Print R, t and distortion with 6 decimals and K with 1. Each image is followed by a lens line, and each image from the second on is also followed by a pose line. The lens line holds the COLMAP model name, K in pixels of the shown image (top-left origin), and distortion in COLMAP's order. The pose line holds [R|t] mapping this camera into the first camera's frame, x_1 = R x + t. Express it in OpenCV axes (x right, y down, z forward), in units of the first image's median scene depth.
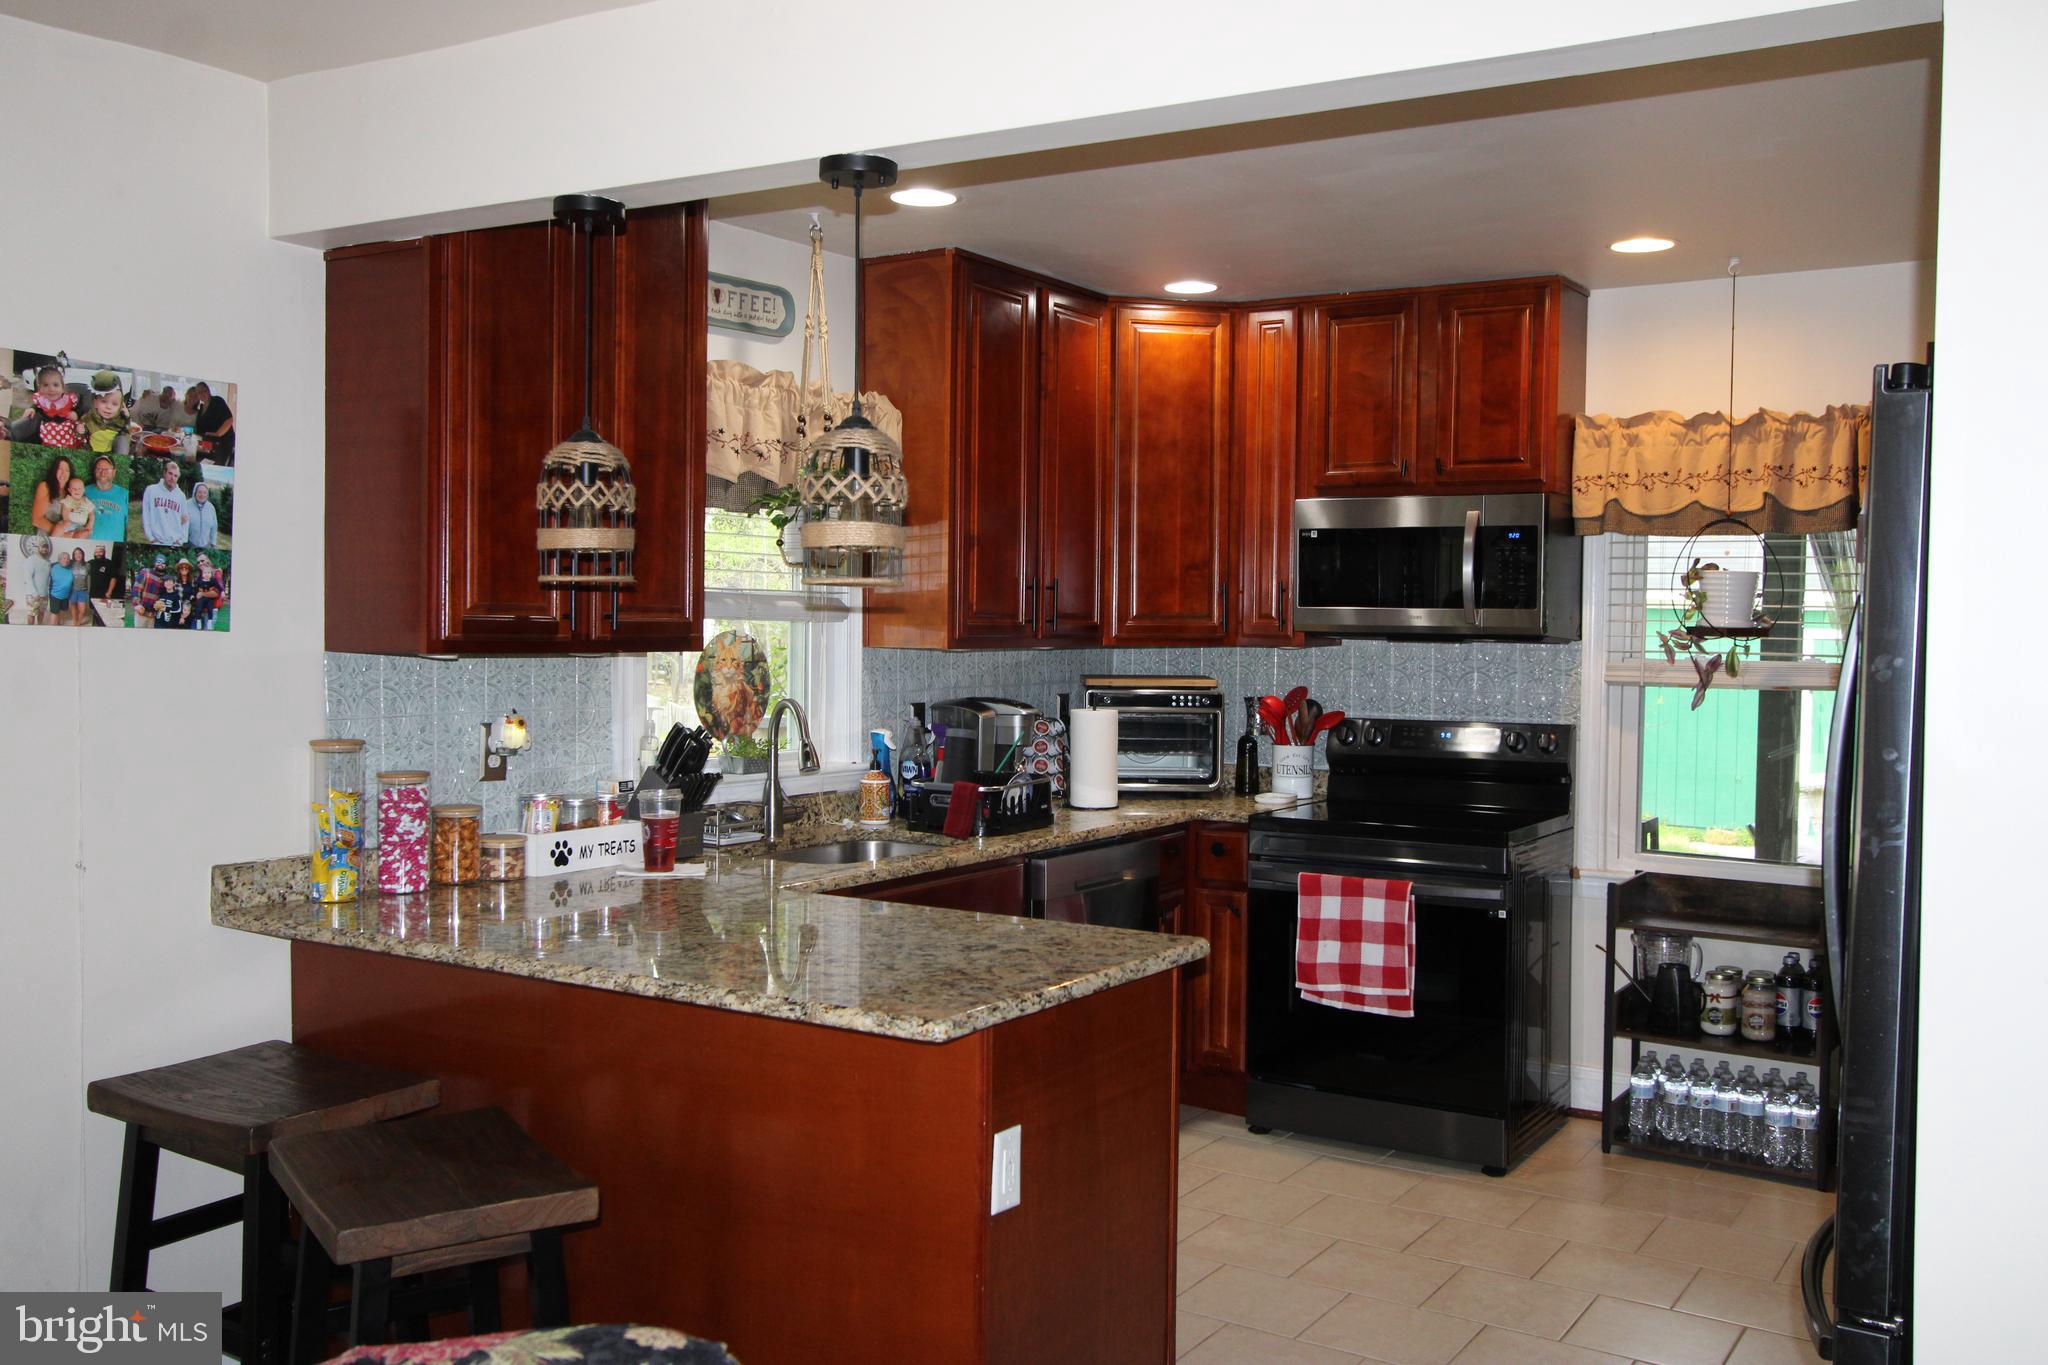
lens RADIAL K [[1839.1, 0, 980.6], [0, 1839.1, 670.4], [0, 0, 1]] dist [-0.038575, -0.010365]
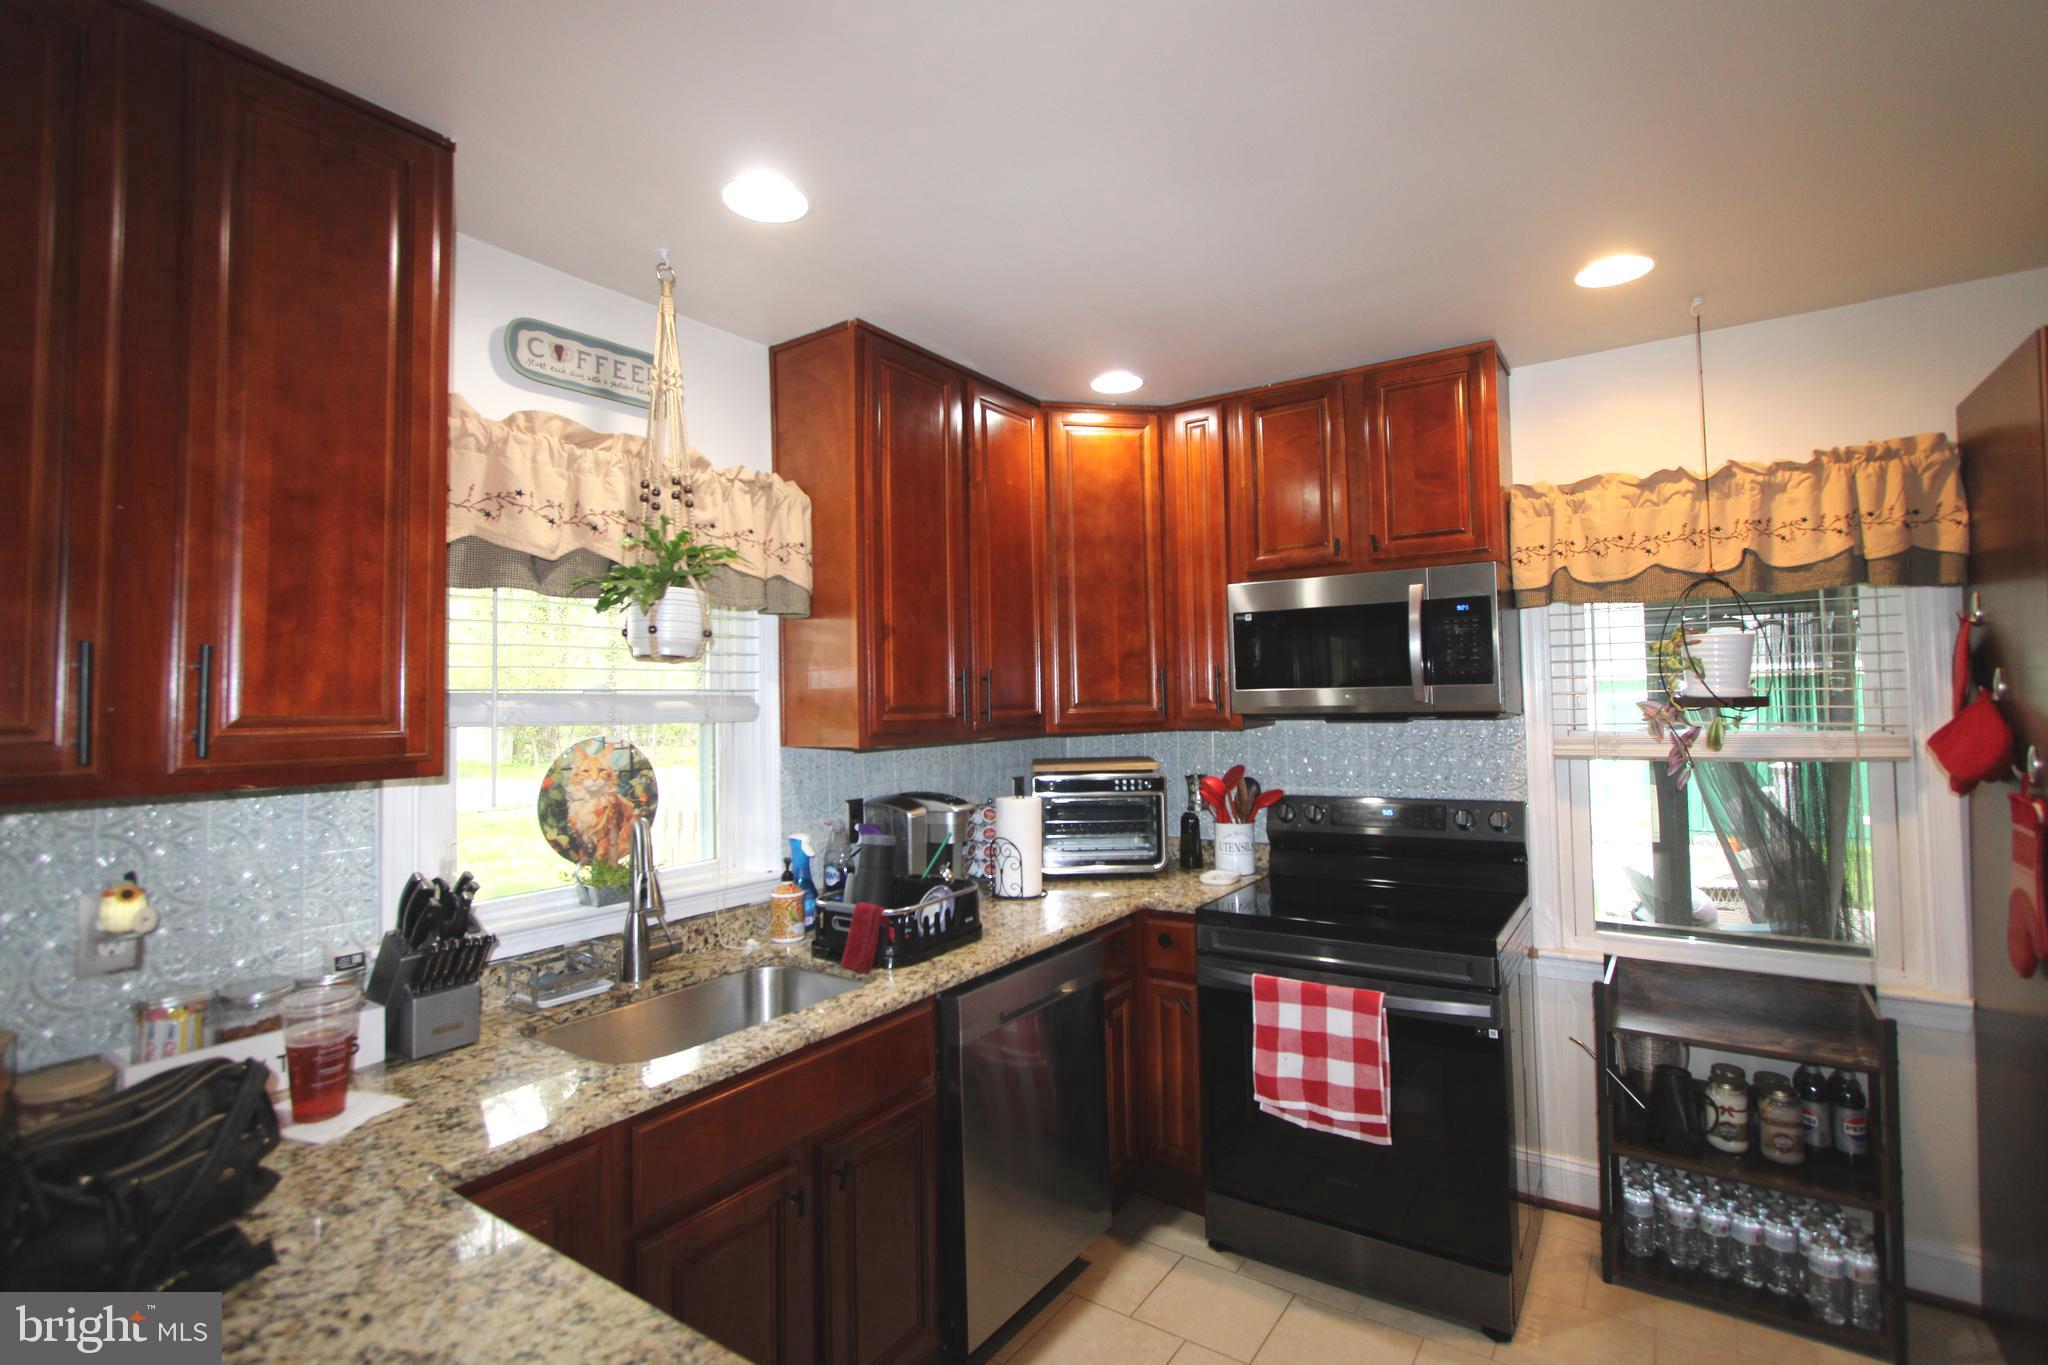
lens RADIAL K [[958.9, 0, 1028.9], [0, 958.9, 661.2], [0, 0, 1]] dist [-0.020085, -0.000056]
pose [[0.999392, -0.031751, -0.014382, 0.073231], [0.030628, 0.996898, -0.072497, -0.017254], [0.016639, 0.072013, 0.997265, 0.511971]]
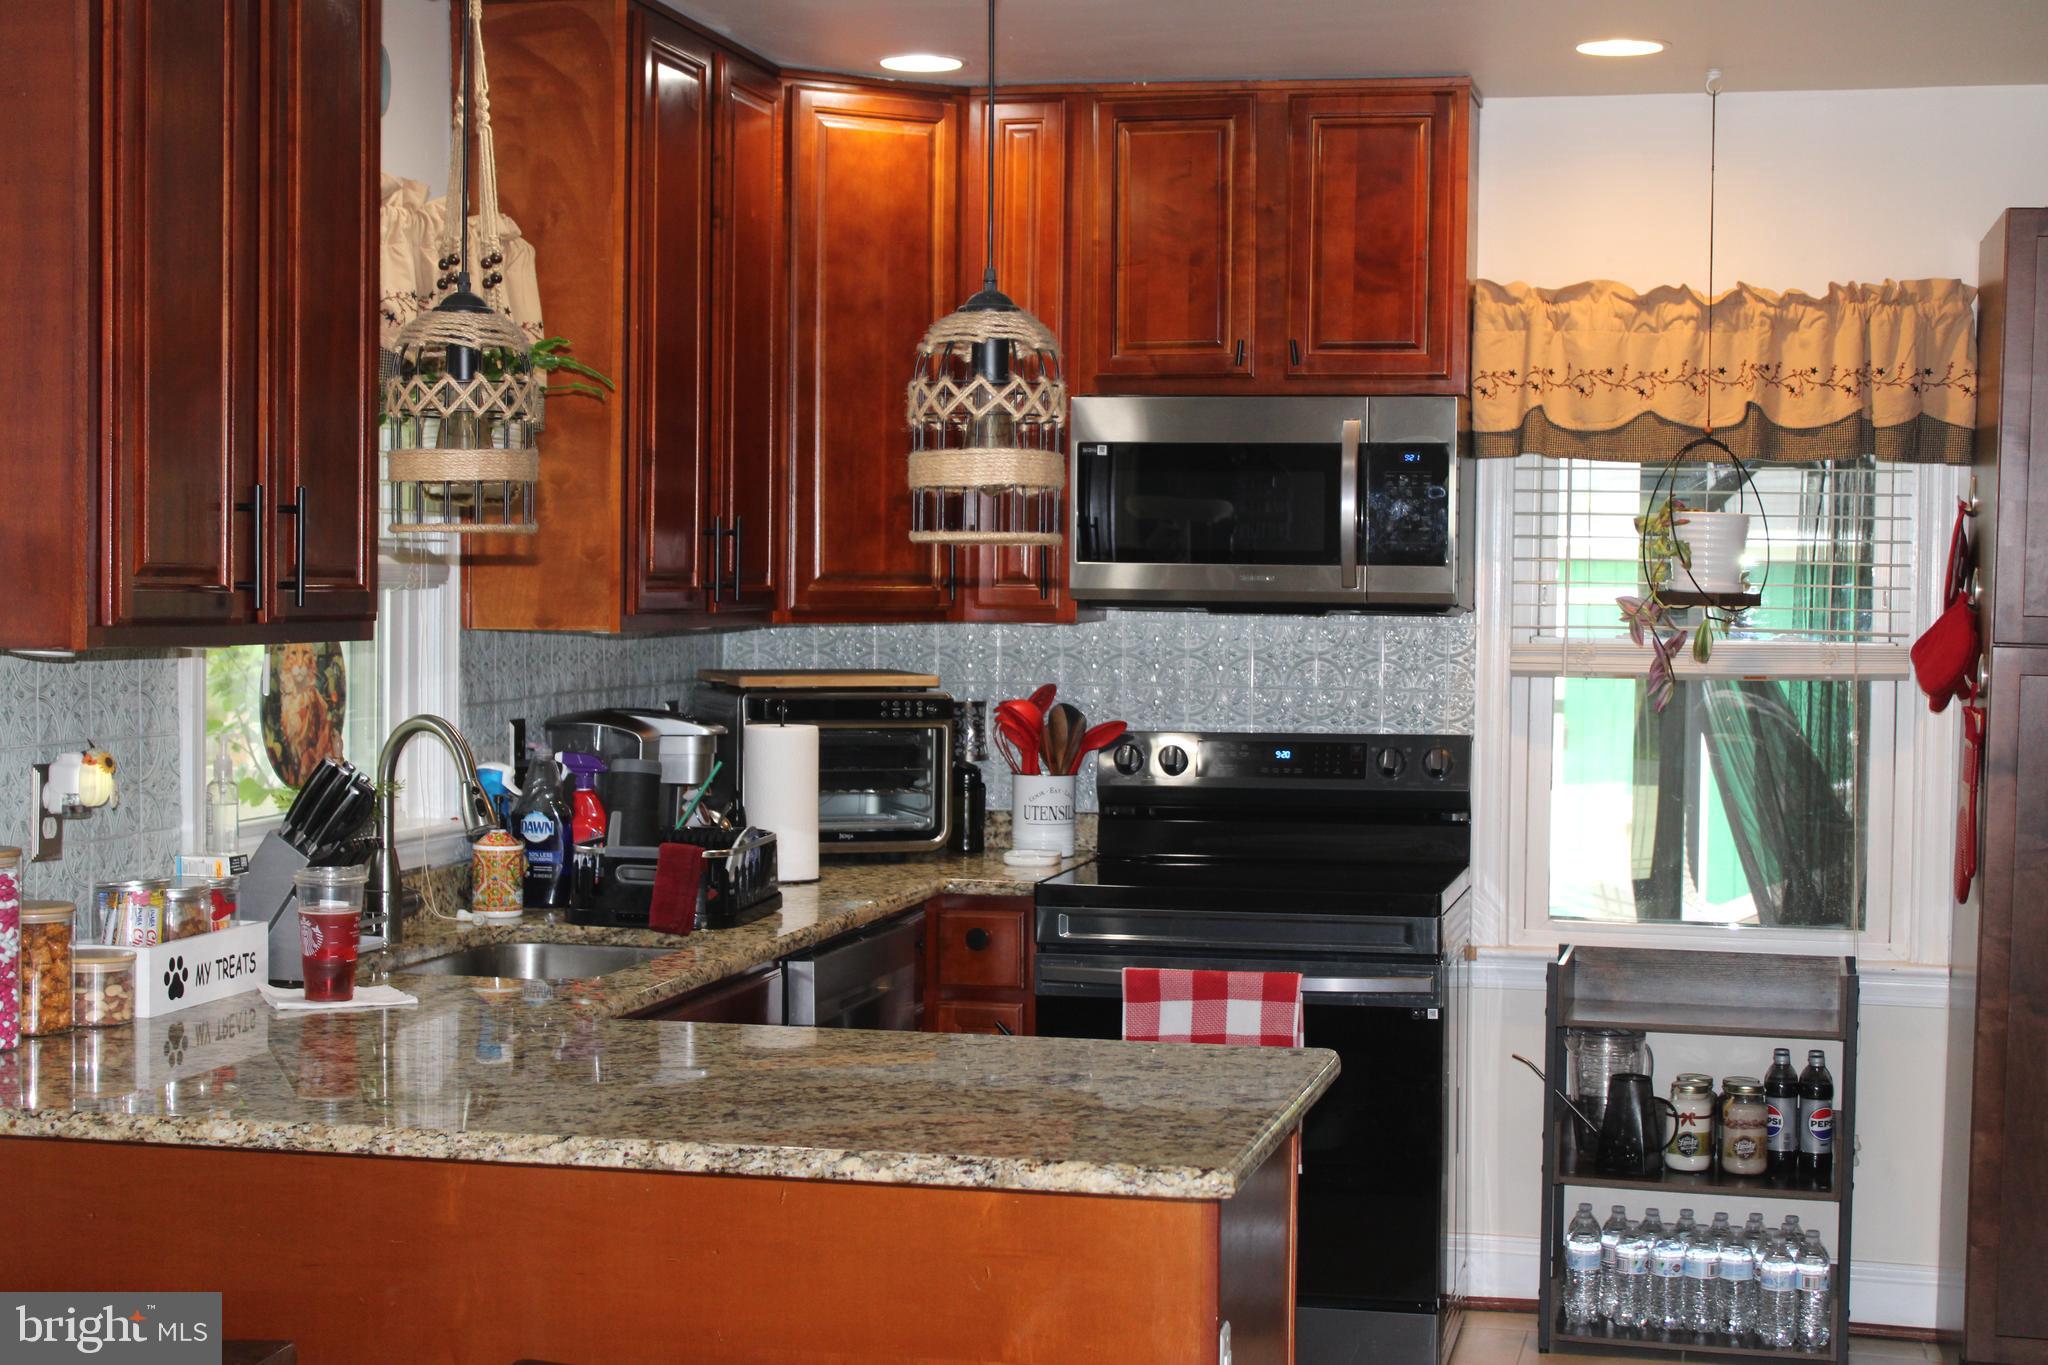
lens RADIAL K [[3139.4, 0, 1022.6], [0, 3139.4, 704.3], [0, 0, 1]] dist [-0.109116, 0.000000]
pose [[0.936538, -0.015721, 0.350213, -0.255208], [0.011672, 0.999838, 0.013669, 0.000148], [-0.350371, -0.008714, 0.936570, -0.035861]]
